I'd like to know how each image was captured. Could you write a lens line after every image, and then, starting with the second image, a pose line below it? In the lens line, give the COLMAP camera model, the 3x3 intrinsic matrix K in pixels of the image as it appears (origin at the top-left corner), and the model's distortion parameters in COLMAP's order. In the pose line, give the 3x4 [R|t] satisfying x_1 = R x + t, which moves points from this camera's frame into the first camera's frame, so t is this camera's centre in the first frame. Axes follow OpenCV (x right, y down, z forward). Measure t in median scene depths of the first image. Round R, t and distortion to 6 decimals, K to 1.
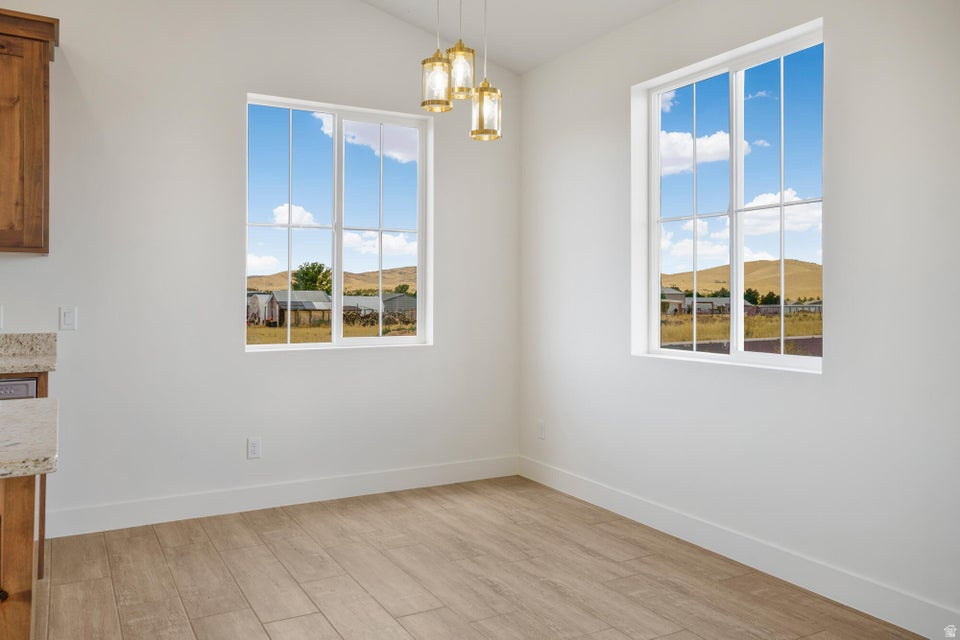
lens RADIAL K [[753.1, 0, 480.0], [0, 753.1, 320.0], [0, 0, 1]] dist [0.002965, 0.000241]
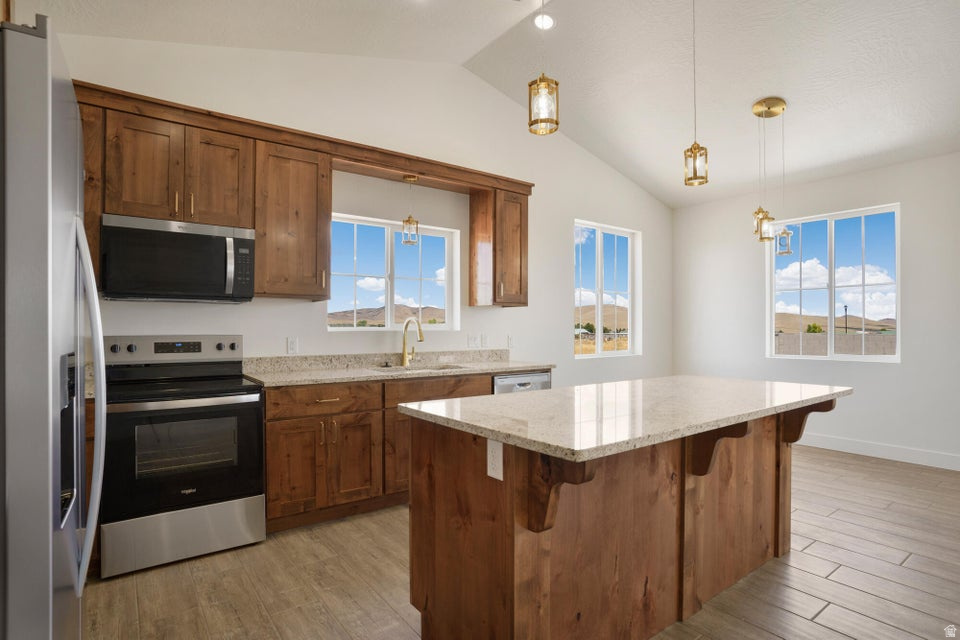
lens RADIAL K [[497.7, 0, 477.0], [0, 497.7, 326.0], [0, 0, 1]] dist [-0.071202, 0.043518]
pose [[0.991323, -0.006492, 0.131288, -0.825713], [0.011903, 0.999110, -0.040475, 0.009502], [-0.130909, 0.041686, 0.990518, -0.206516]]
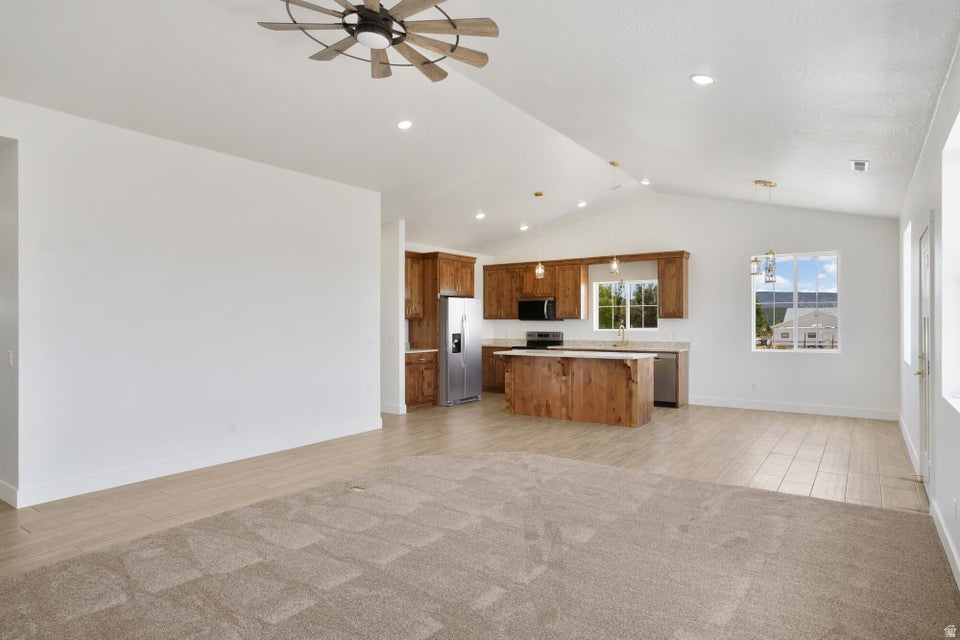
lens RADIAL K [[570.2, 0, 480.0], [0, 570.2, 320.0], [0, 0, 1]] dist [-0.002394, -0.000148]
pose [[0.427839, -0.012843, -0.903764, 1.313719], [-0.030092, 0.999142, -0.028444, 0.020012], [0.903354, 0.039365, 0.427086, -0.900167]]
